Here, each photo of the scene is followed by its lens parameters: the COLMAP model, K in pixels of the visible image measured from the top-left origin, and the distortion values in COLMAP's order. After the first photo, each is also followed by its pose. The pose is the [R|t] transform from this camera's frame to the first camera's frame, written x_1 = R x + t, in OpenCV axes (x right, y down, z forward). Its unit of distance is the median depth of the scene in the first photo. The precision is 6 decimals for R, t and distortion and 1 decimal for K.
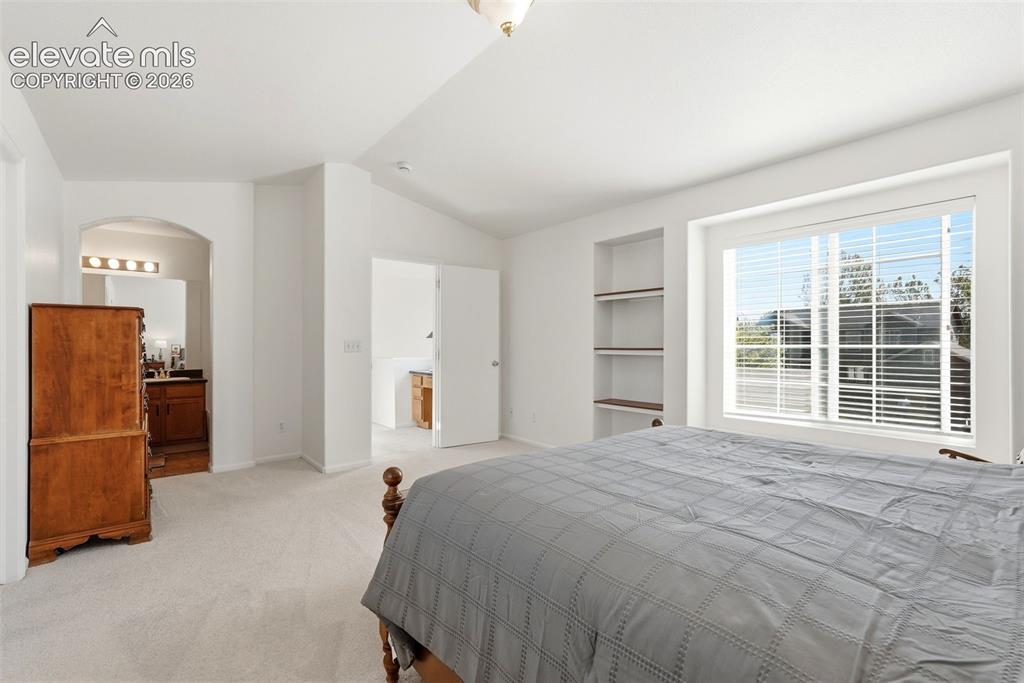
lens RADIAL K [[463.4, 0, 513.6], [0, 463.4, 342.5], [0, 0, 1]] dist [-0.001385, -0.000194]
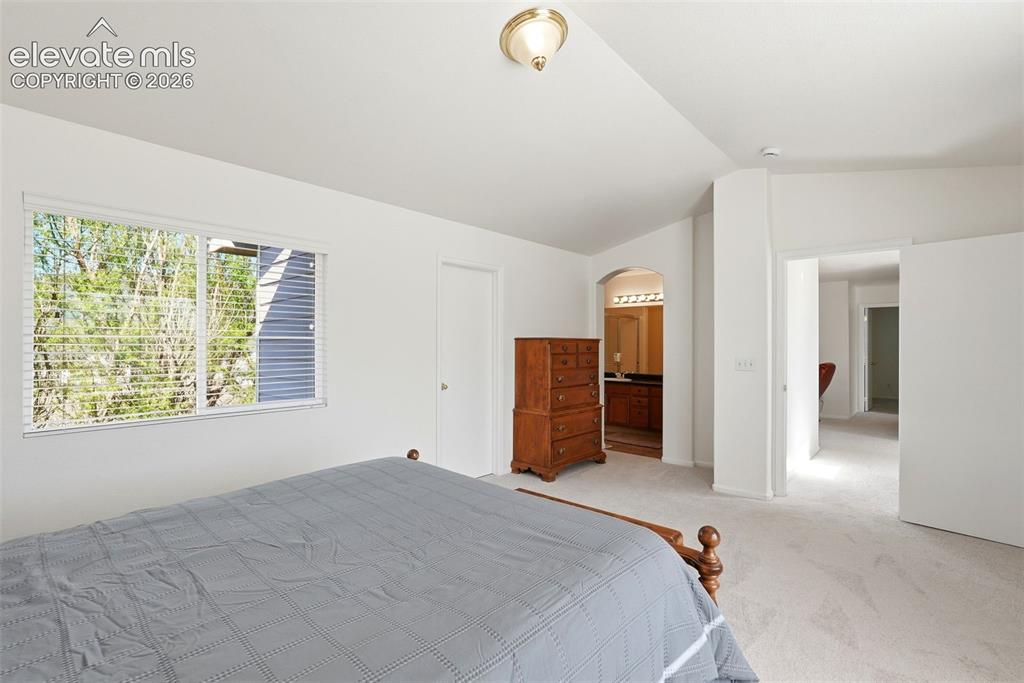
lens RADIAL K [[463.4, 0, 513.2], [0, 463.4, 344.2], [0, 0, 1]] dist [-0.001385, -0.000194]
pose [[0.140349, 0.000956, -0.990102, 0.814216], [0.002803, 0.999995, 0.001363, -0.056931], [0.990098, -0.002967, 0.140345, 0.668846]]
